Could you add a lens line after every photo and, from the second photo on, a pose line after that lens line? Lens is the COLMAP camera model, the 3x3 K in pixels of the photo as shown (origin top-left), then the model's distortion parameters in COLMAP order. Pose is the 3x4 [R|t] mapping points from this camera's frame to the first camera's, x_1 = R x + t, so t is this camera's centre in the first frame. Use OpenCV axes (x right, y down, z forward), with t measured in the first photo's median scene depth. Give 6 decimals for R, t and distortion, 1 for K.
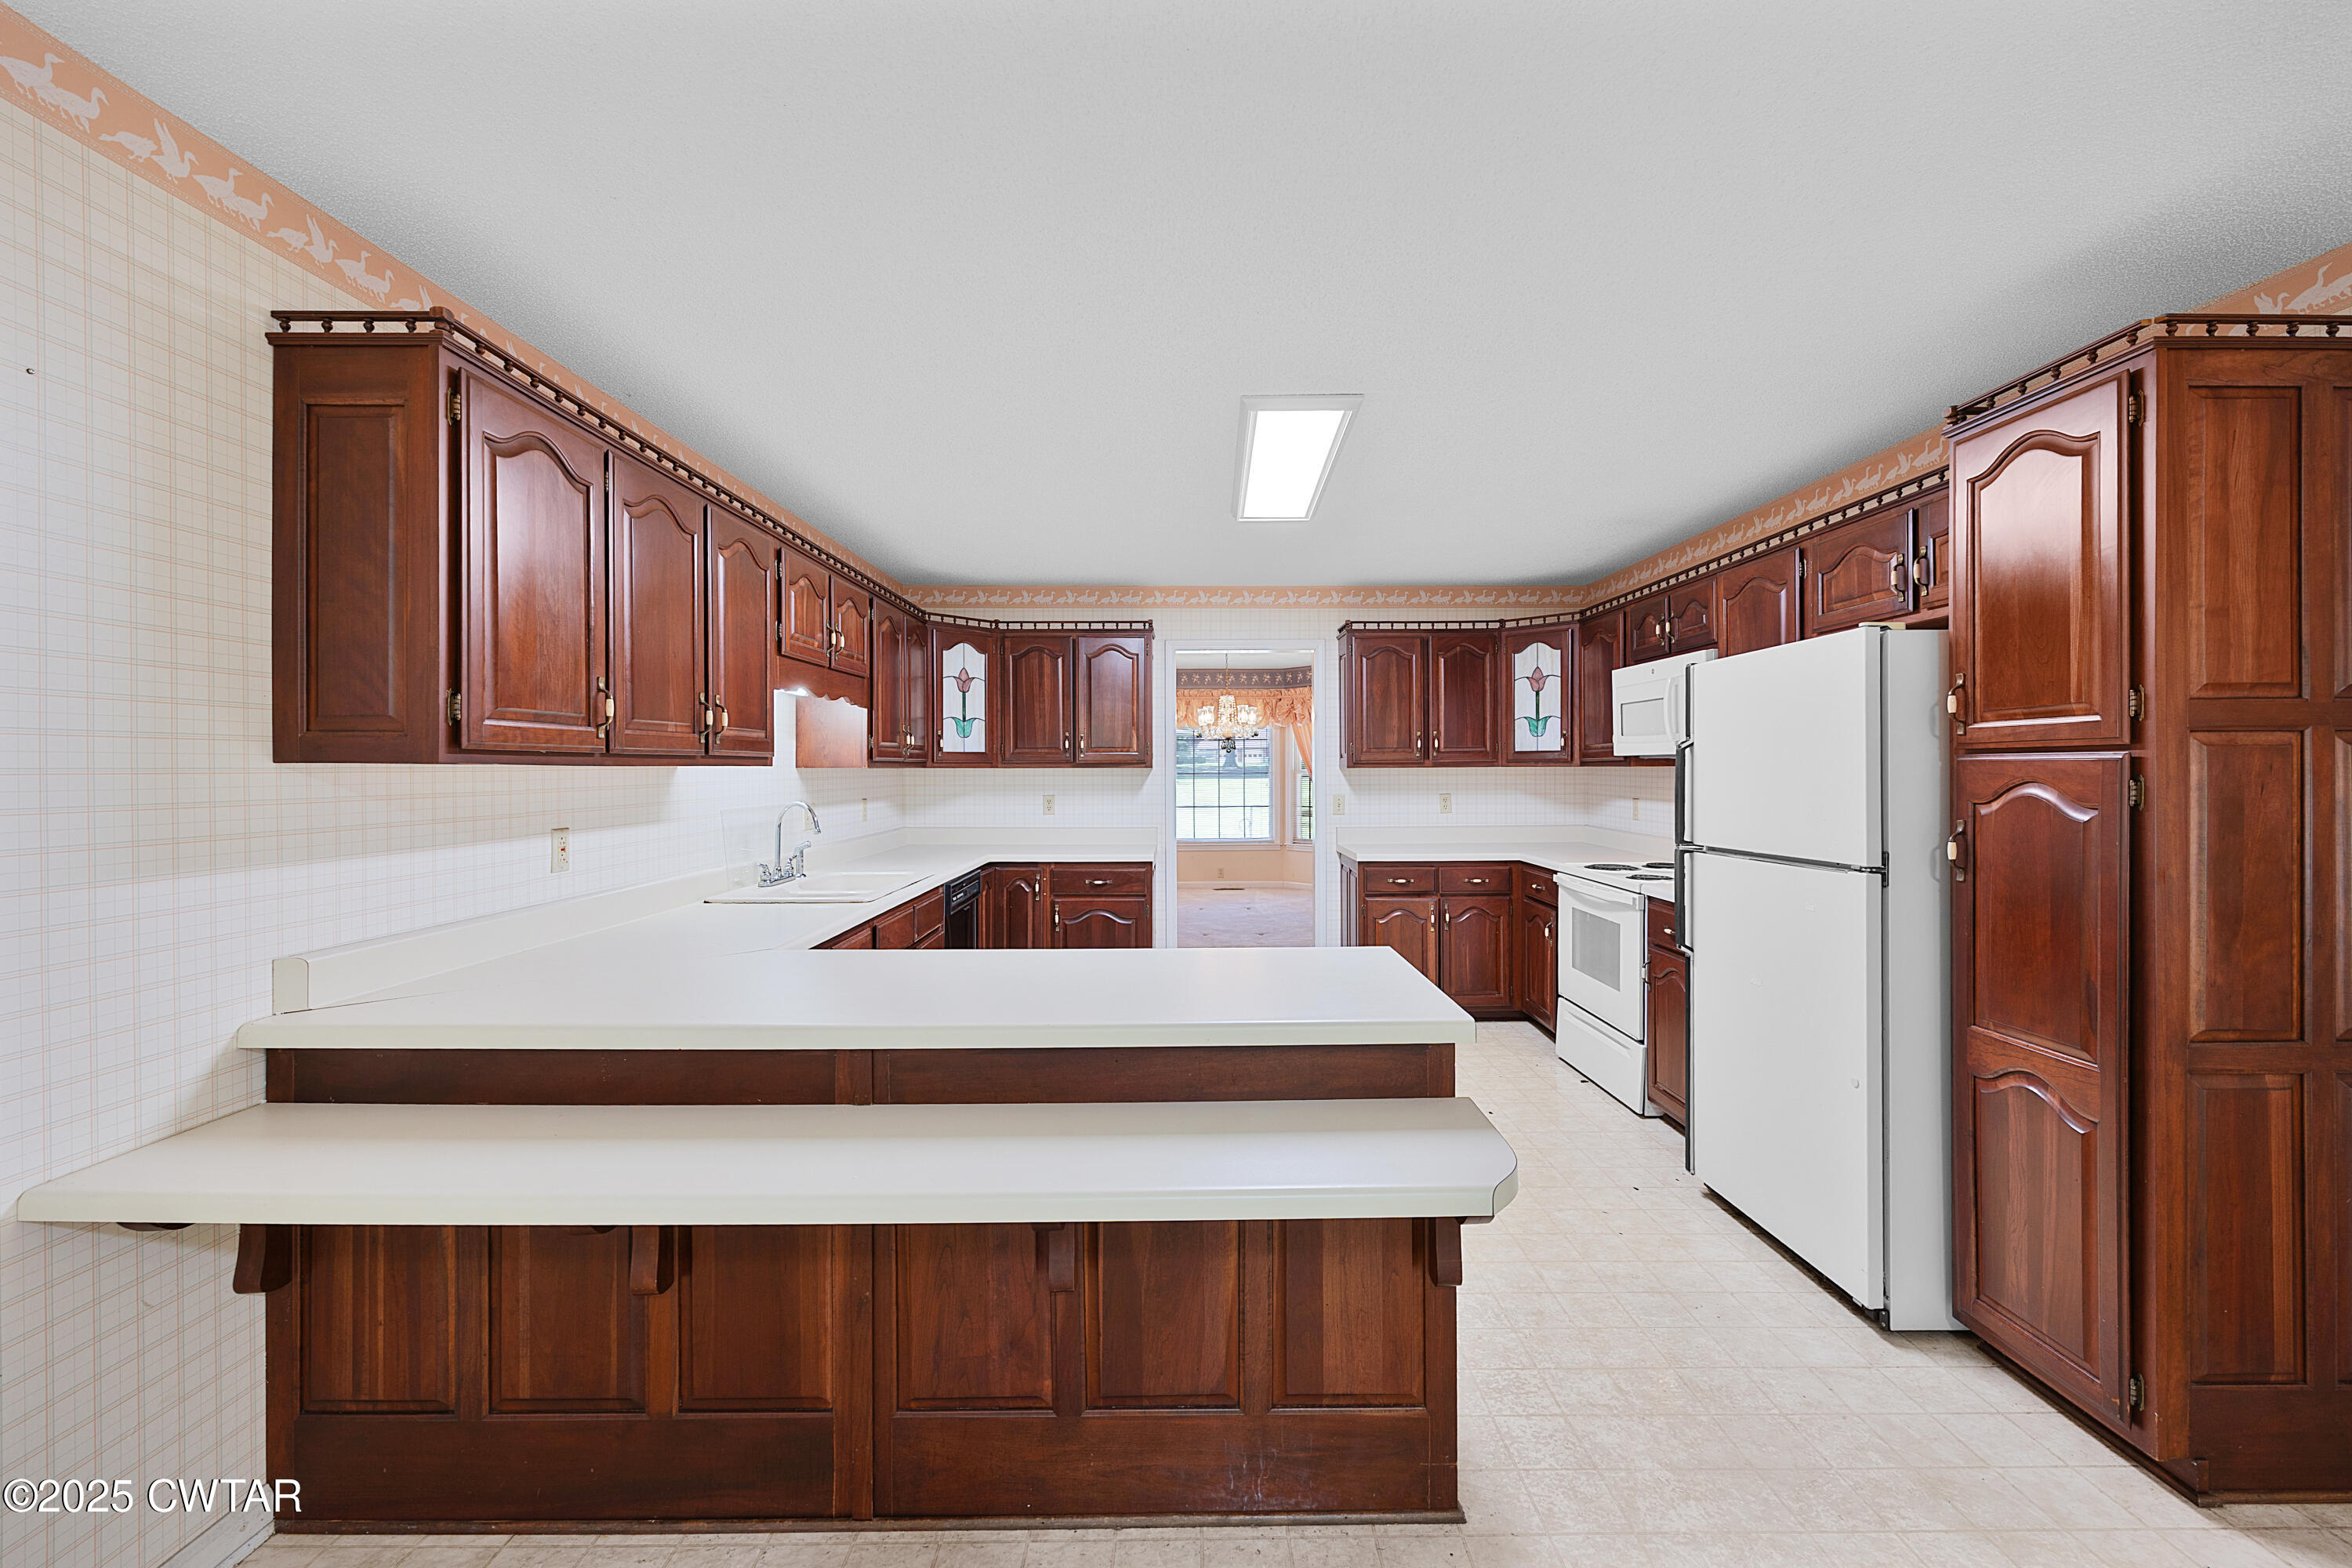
lens RADIAL K [[935.3, 0, 1185.3], [0, 935.3, 765.4], [0, 0, 1]] dist [-0.000479, 0.000055]
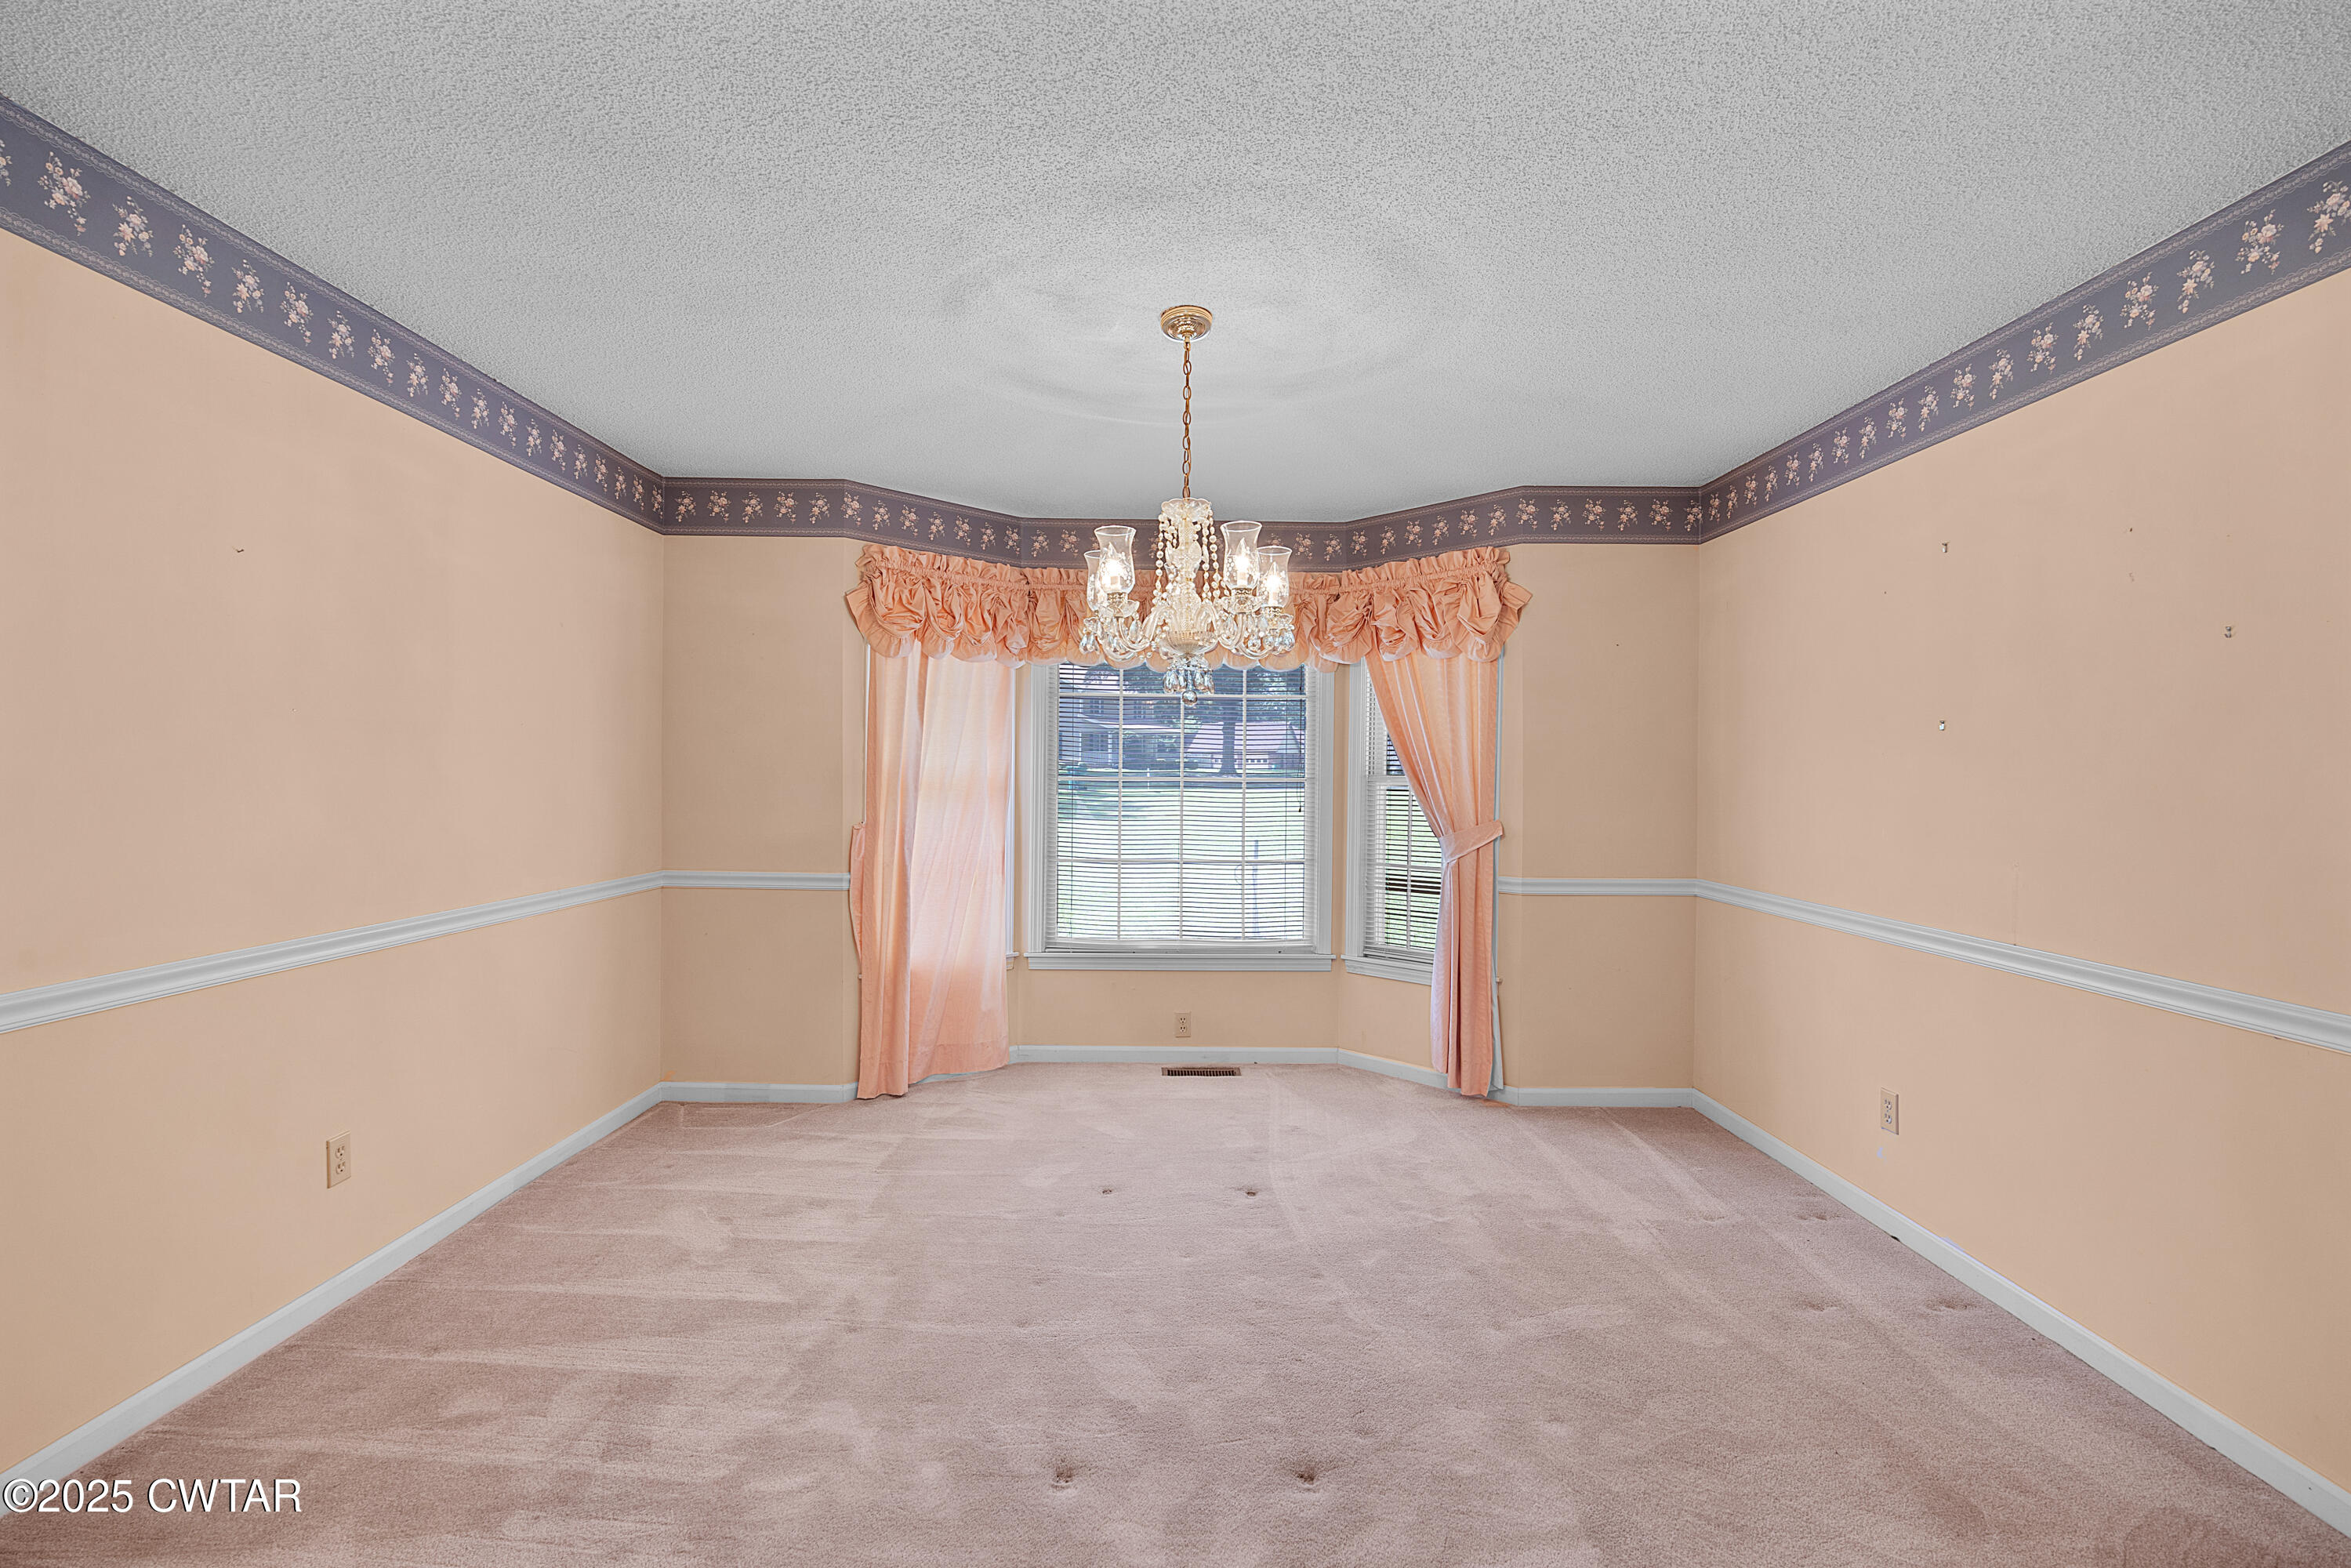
lens RADIAL K [[1094.9, 0, 1182.5], [0, 1094.9, 774.5], [0, 0, 1]] dist [-0.001720, 0.000125]
pose [[0.999888, 0.014402, 0.003981, 0.070273], [-0.014415, 0.999891, 0.003183, 0.010301], [-0.003935, -0.003240, 0.999987, 1.080965]]
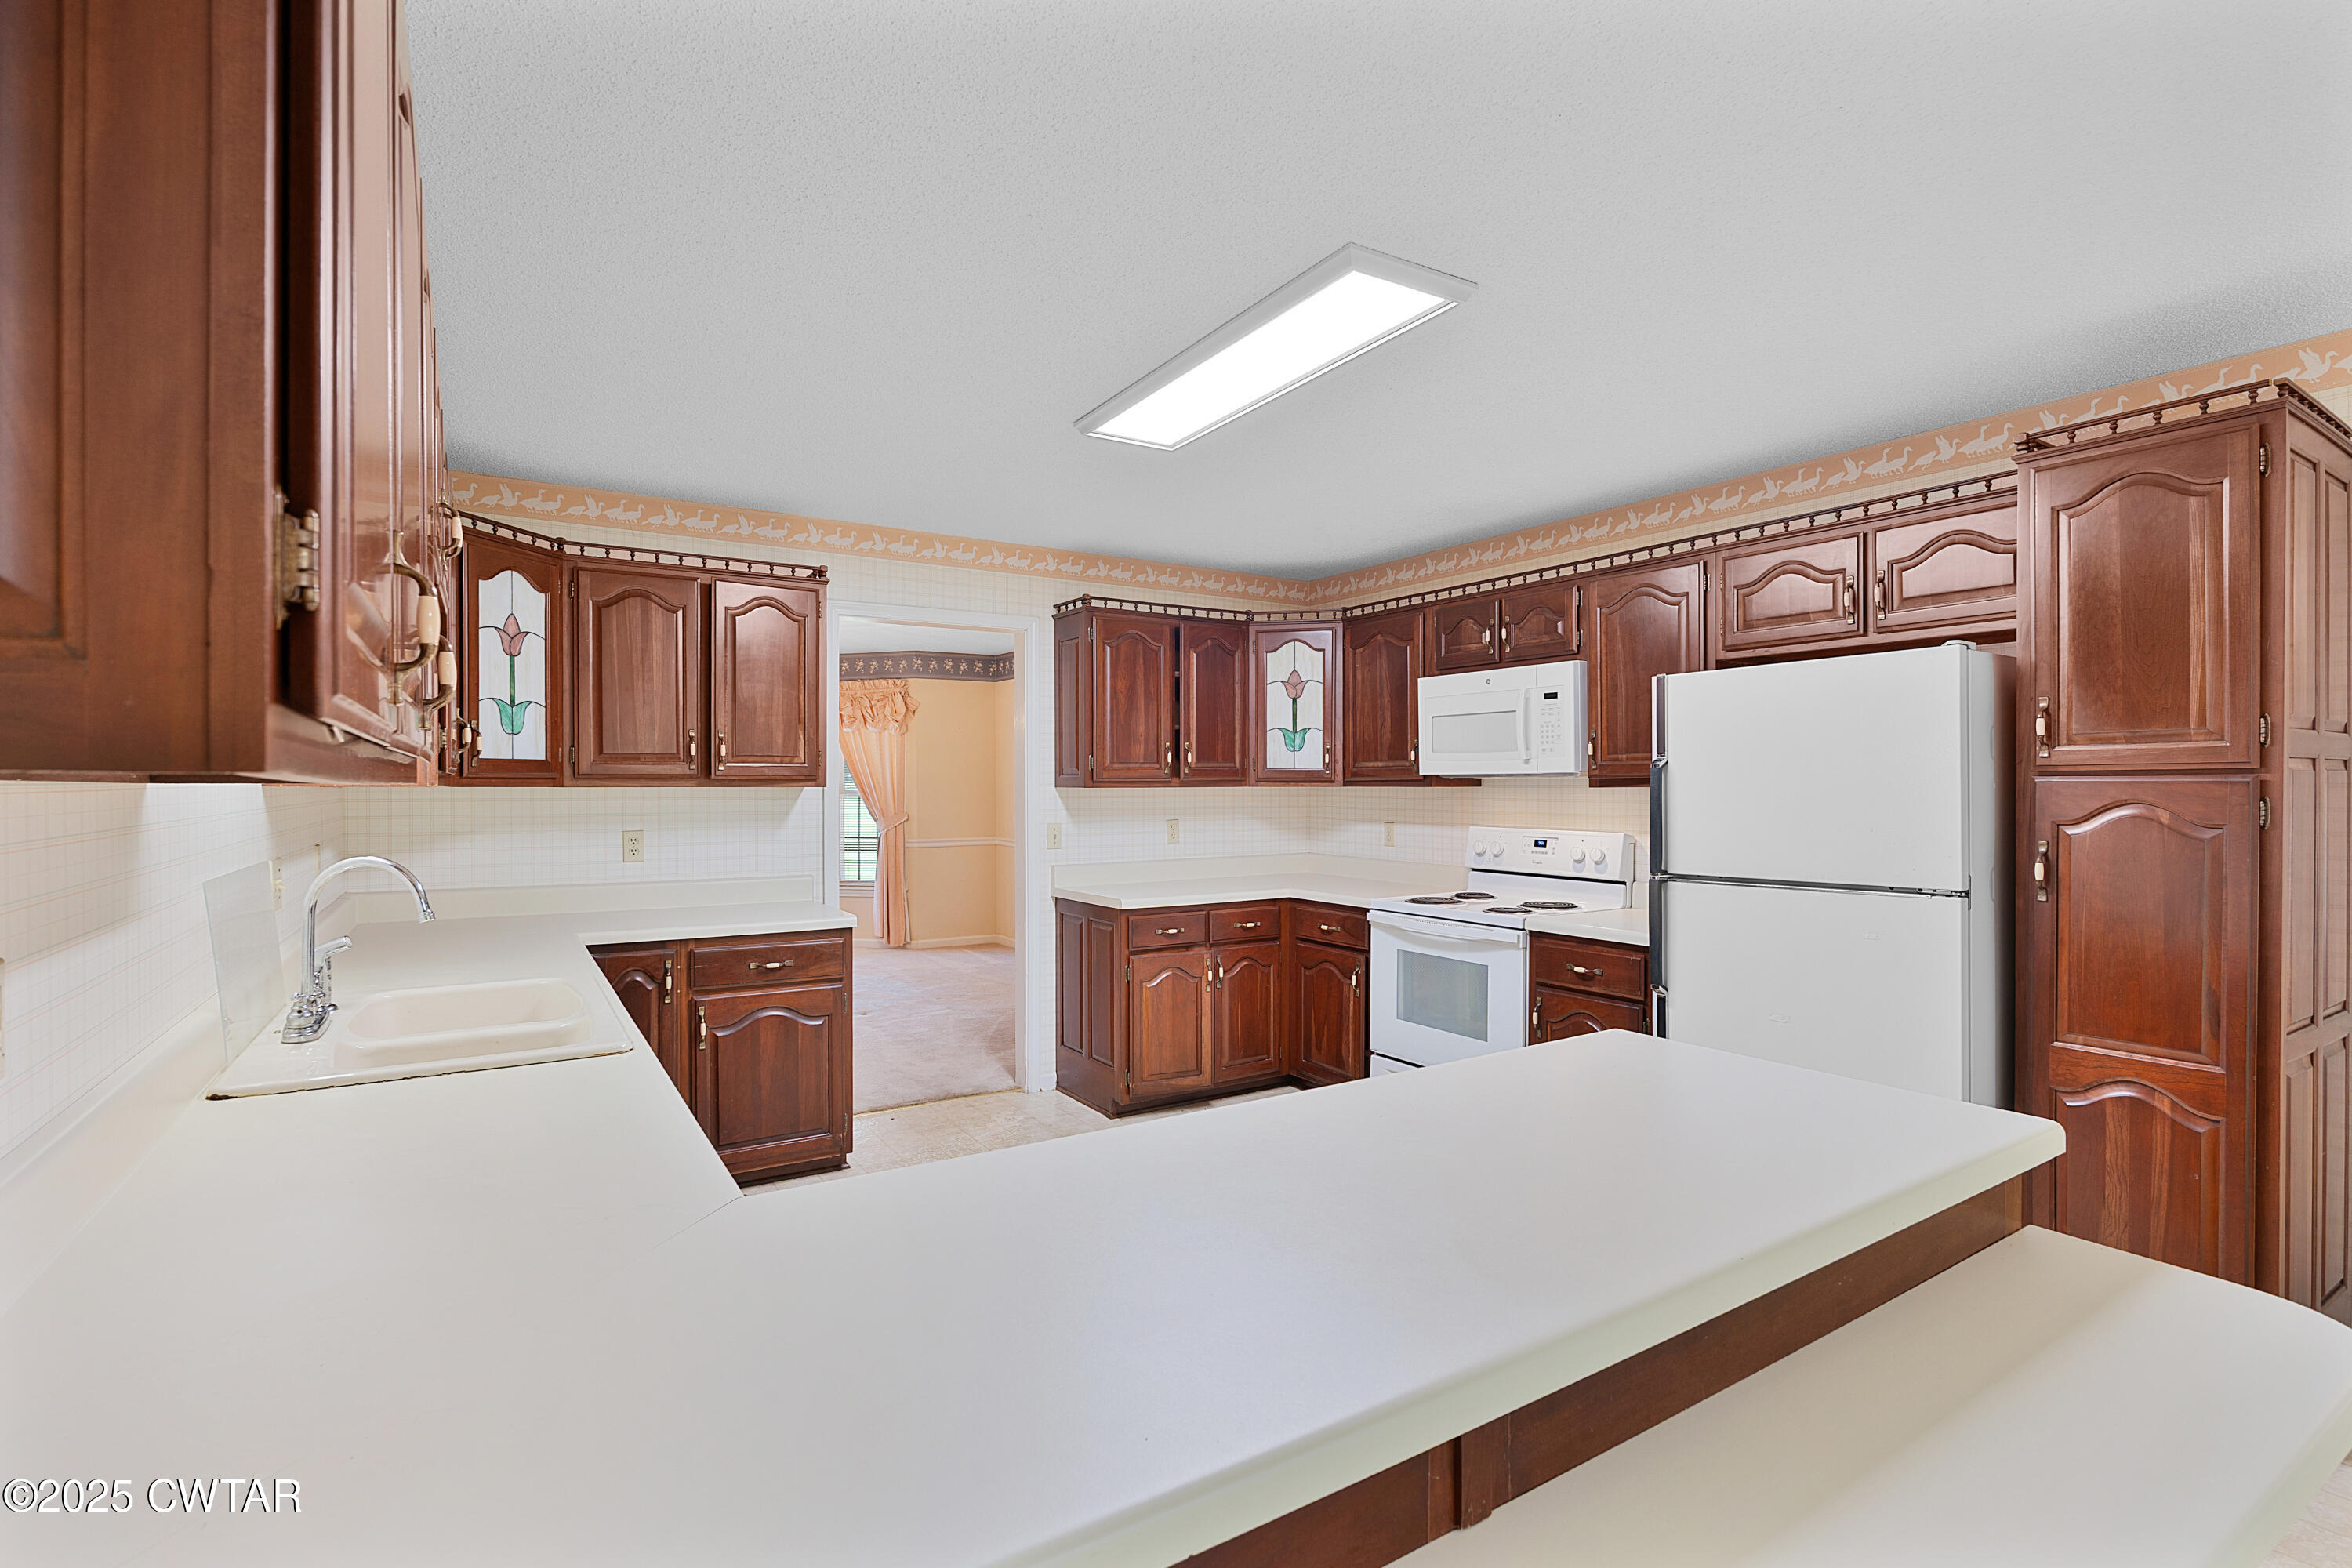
lens RADIAL K [[1106.5, 0, 1176.0], [0, 1106.5, 784.0], [0, 0, 1]] dist [-0.001704, -0.000227]
pose [[0.845726, 0.003542, 0.533606, -0.258132], [-0.003377, 0.999993, -0.001286, 0.000594], [-0.533607, -0.000714, 0.845732, 0.205274]]
